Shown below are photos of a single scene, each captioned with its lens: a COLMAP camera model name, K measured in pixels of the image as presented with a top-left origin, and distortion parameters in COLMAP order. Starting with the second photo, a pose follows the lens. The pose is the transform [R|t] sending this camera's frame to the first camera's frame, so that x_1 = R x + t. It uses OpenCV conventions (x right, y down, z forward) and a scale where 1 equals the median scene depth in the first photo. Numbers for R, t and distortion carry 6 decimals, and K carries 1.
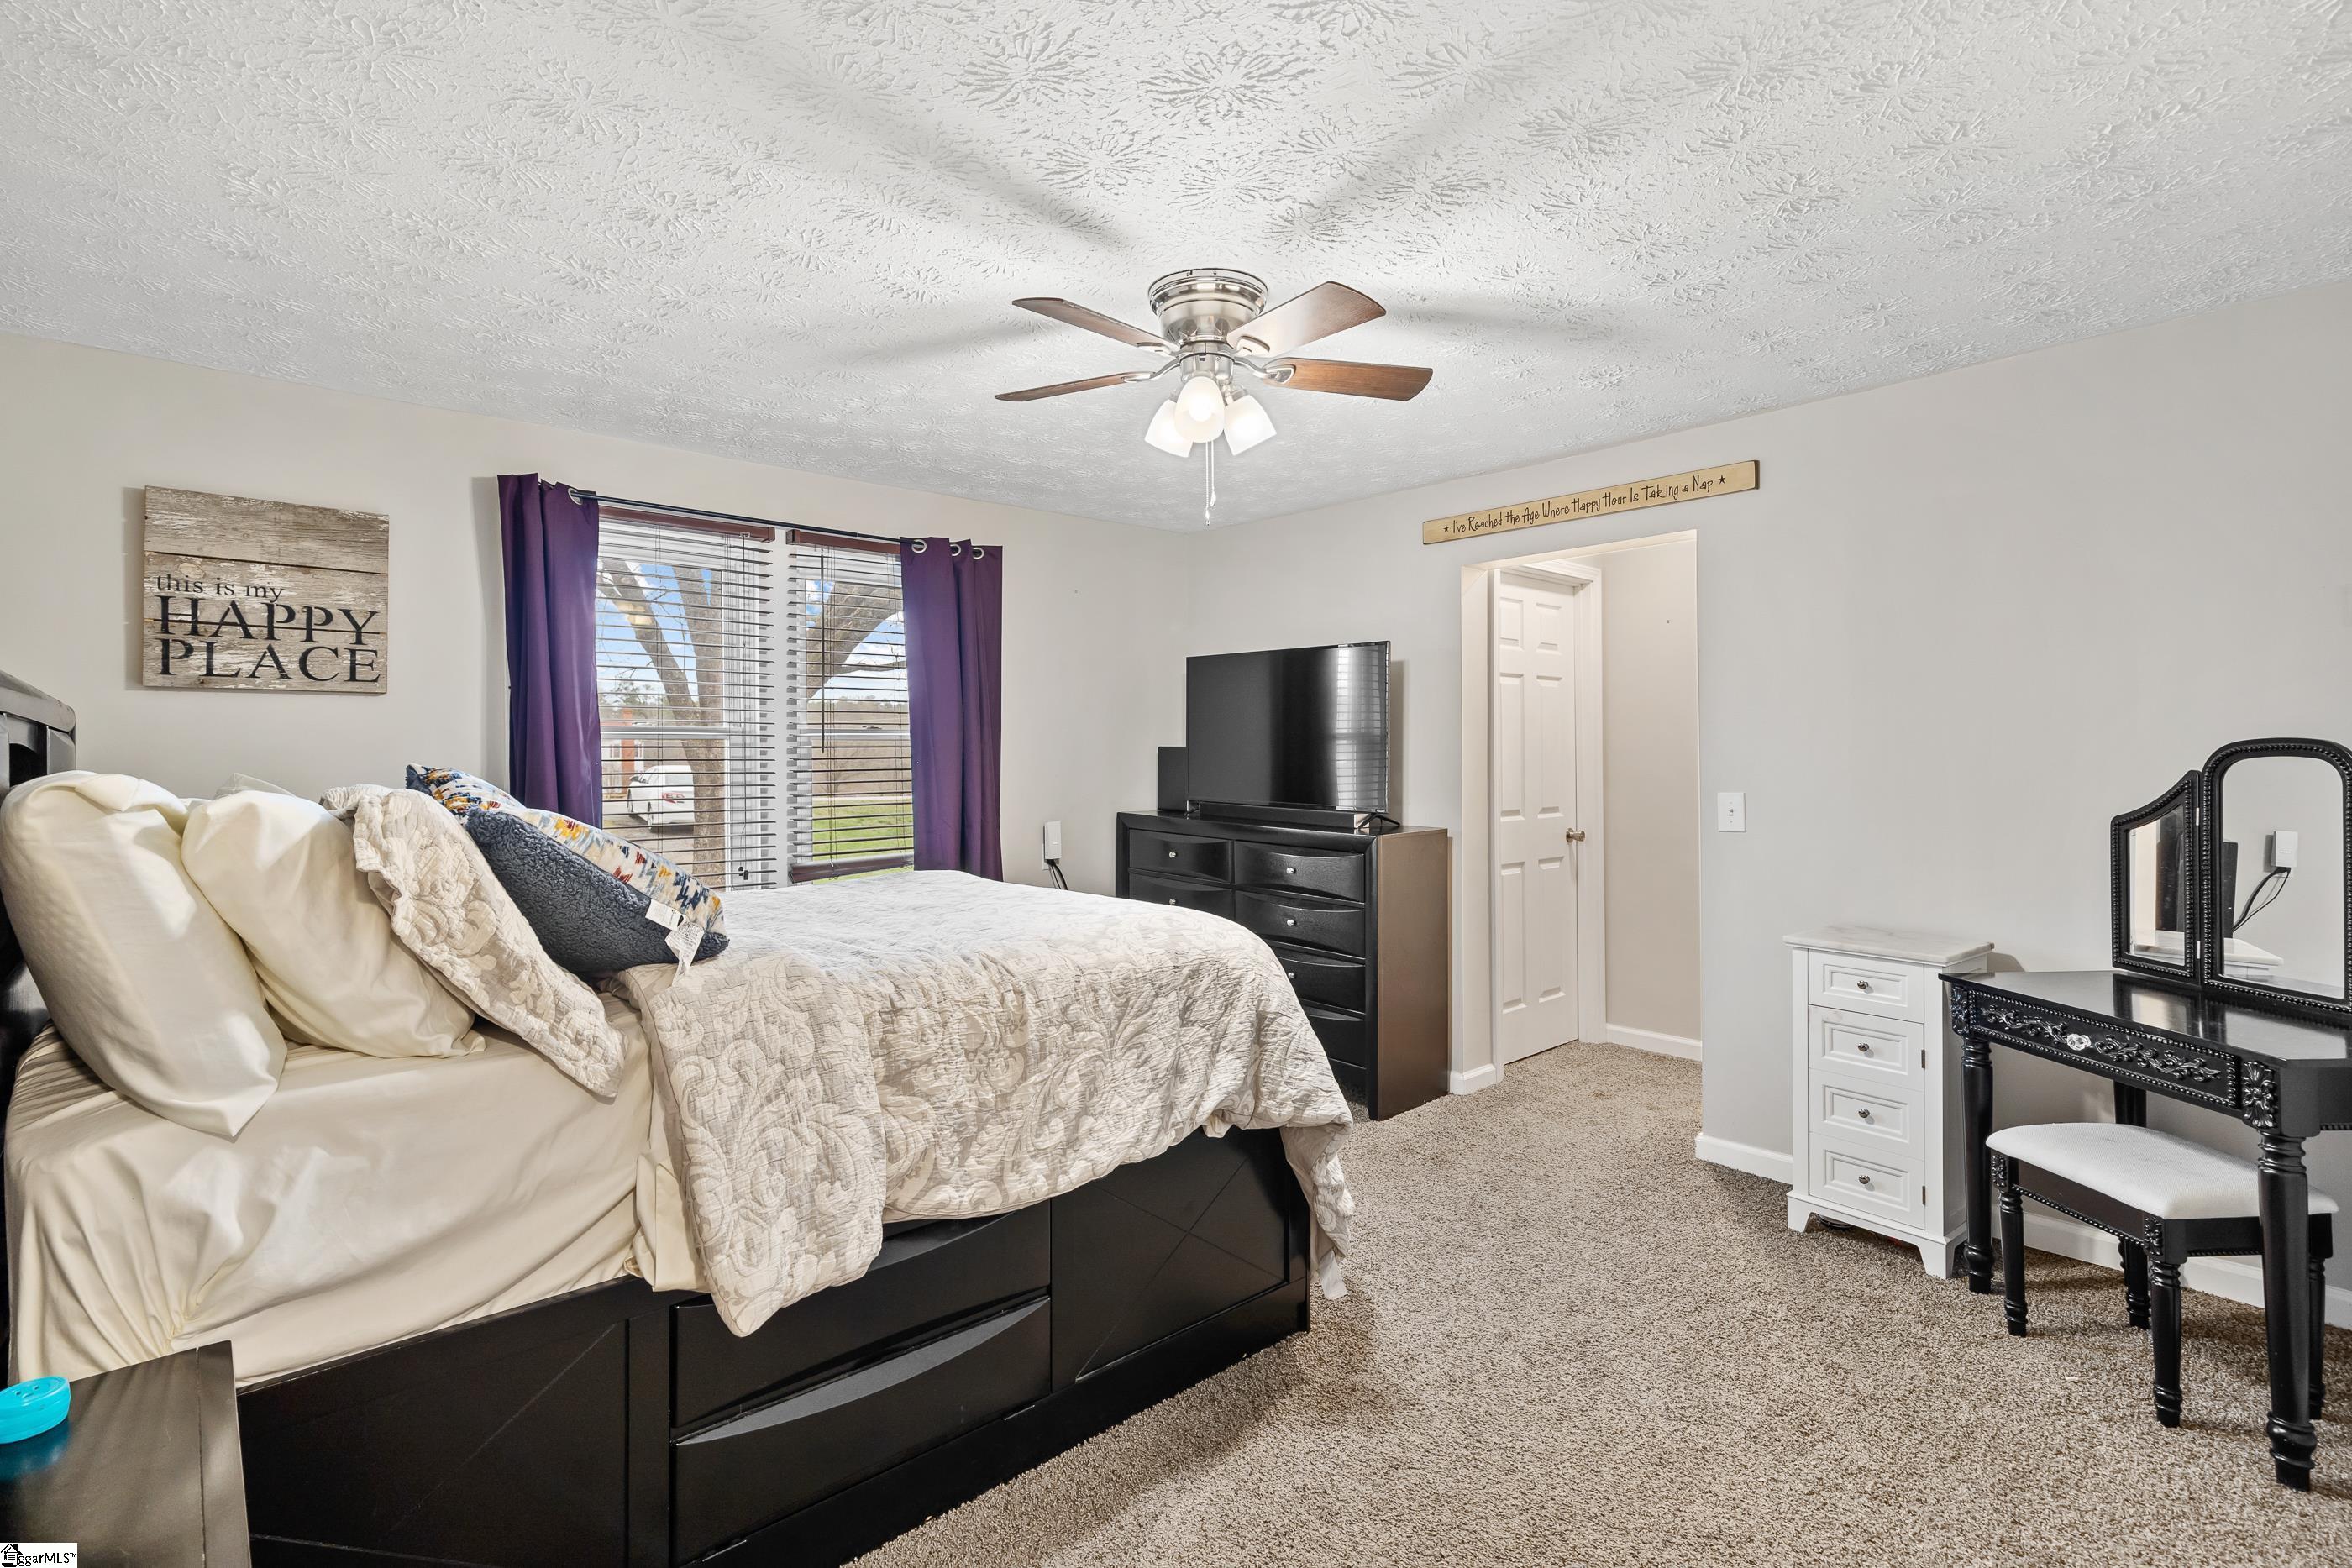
lens RADIAL K [[994.3, 0, 1190.3], [0, 994.3, 745.6], [0, 0, 1]] dist [-0.000499, -0.000103]
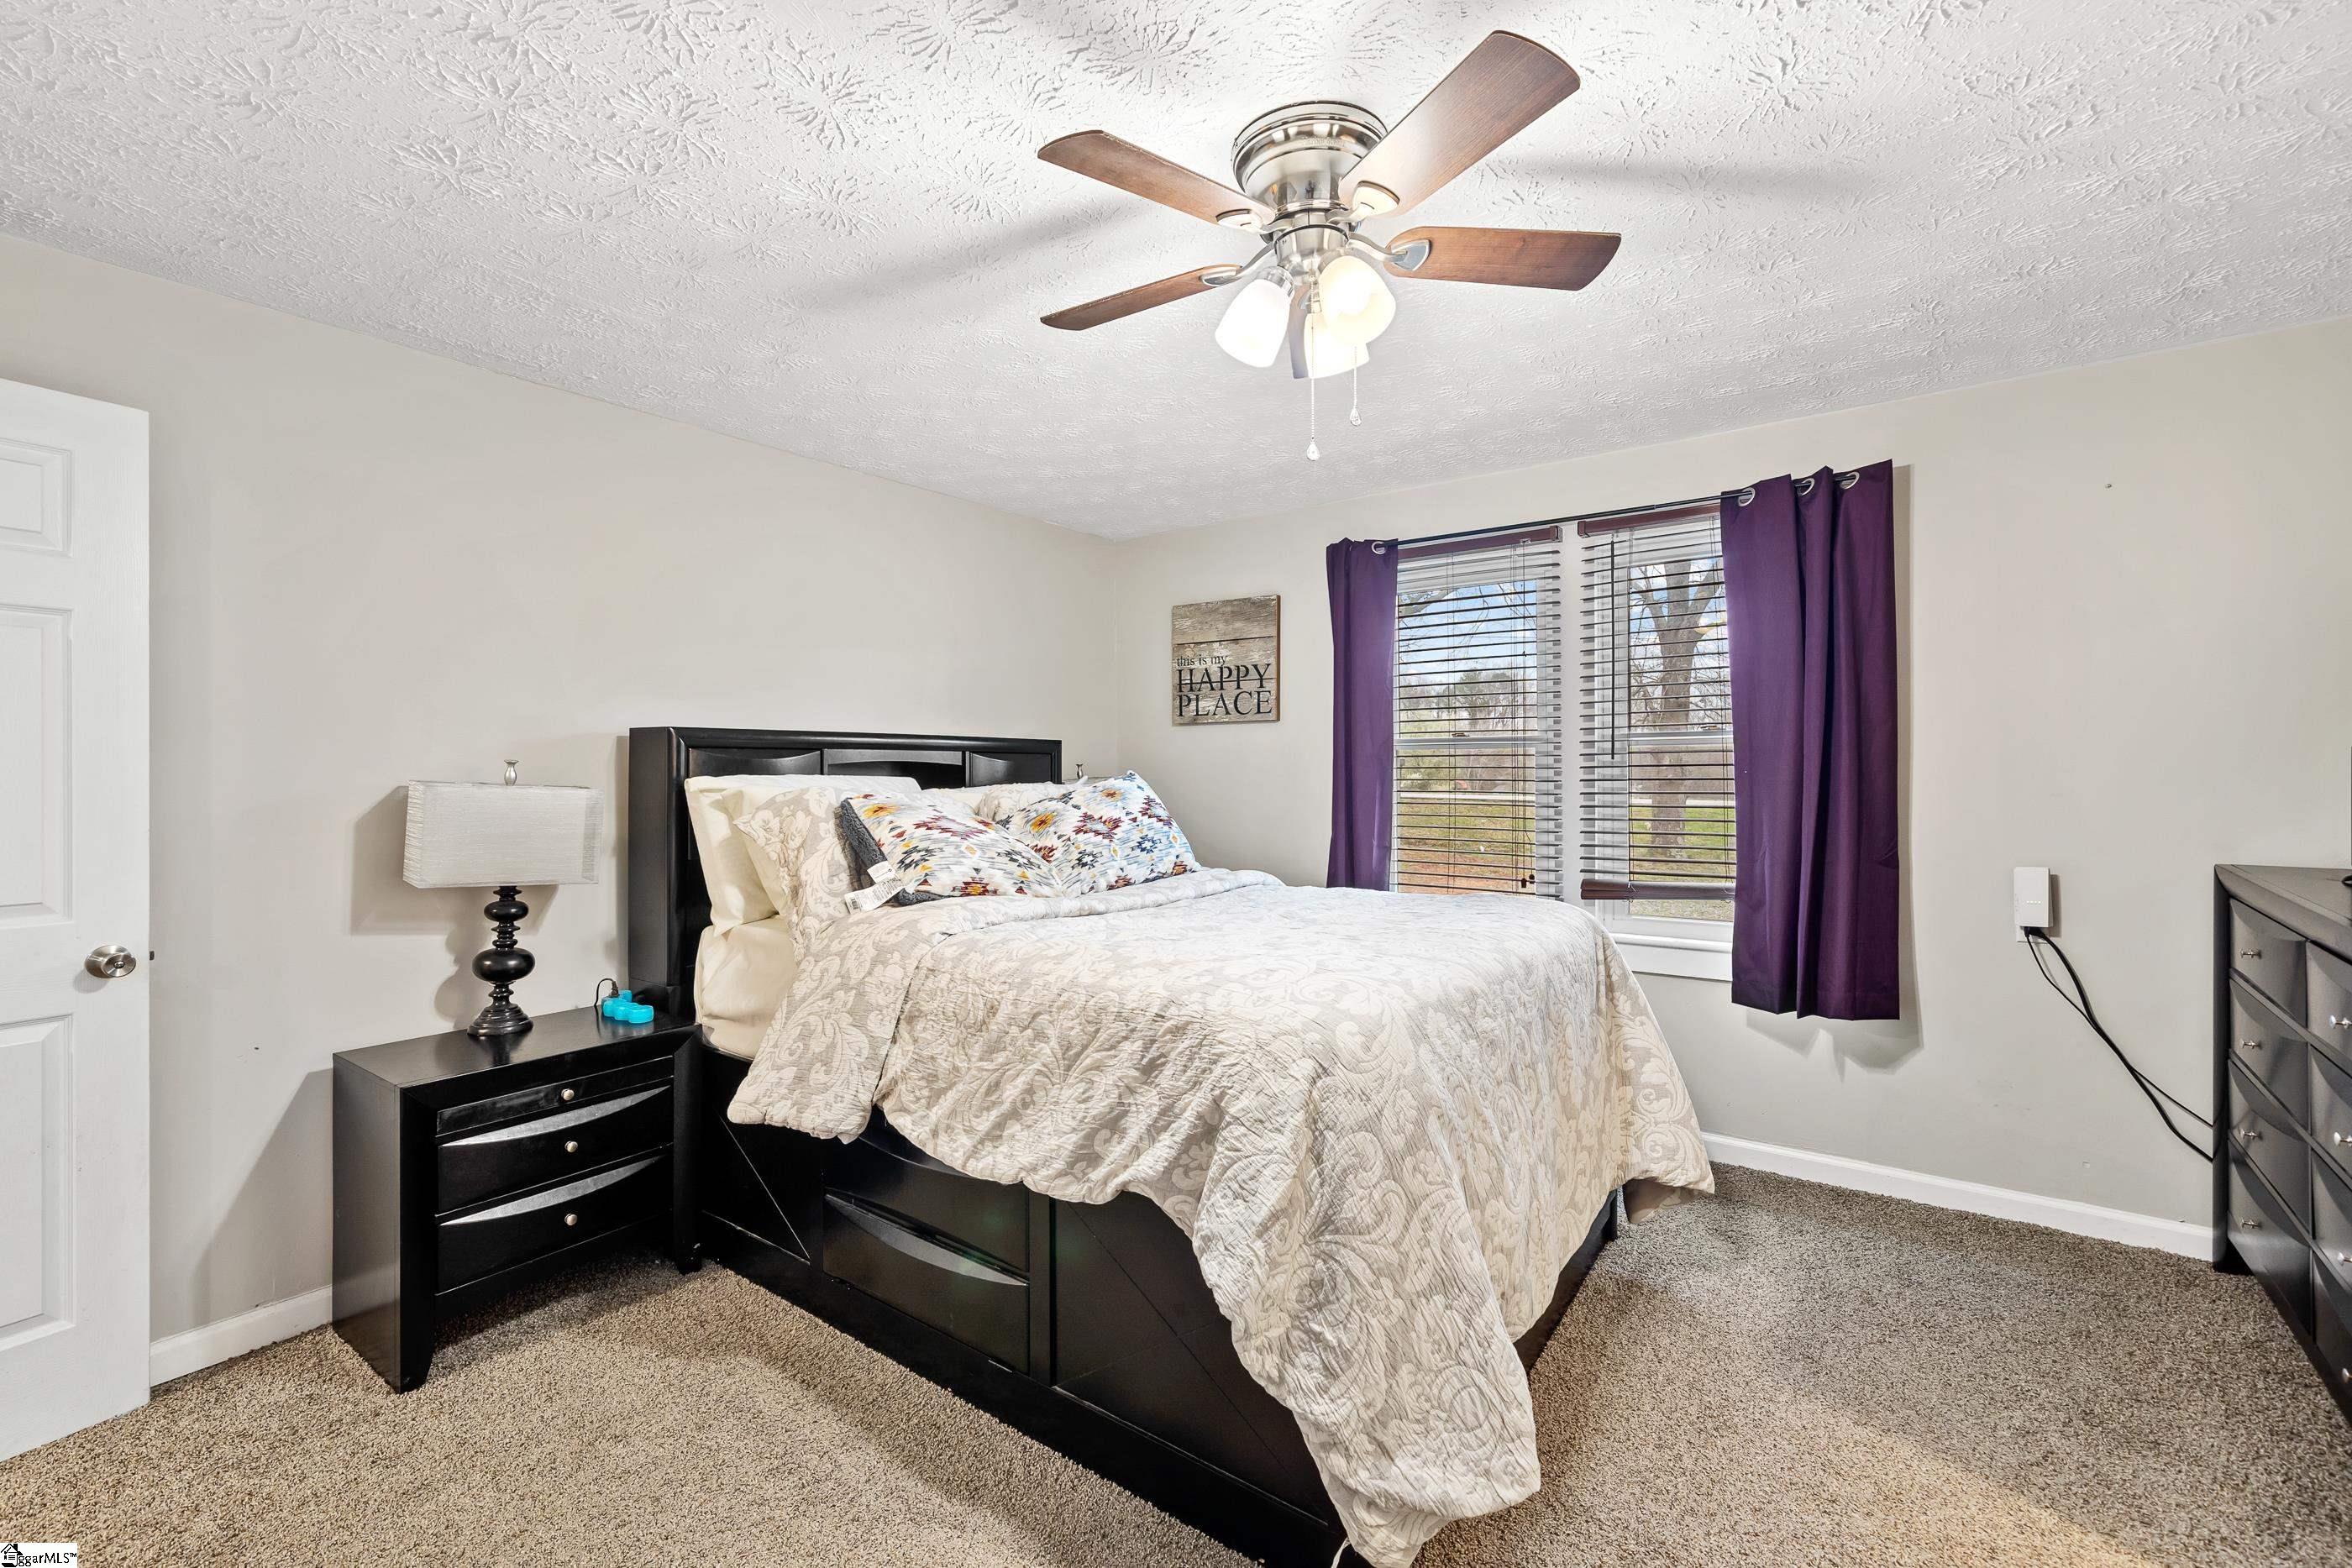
lens RADIAL K [[979.9, 0, 1178.8], [0, 979.9, 765.0], [0, 0, 1]] dist [-0.000403, 0.000006]
pose [[0.257219, 0.001073, -0.966352, 0.540001], [0.014716, 0.999879, 0.005028, 0.002218], [0.966241, -0.015514, 0.257172, 0.538683]]
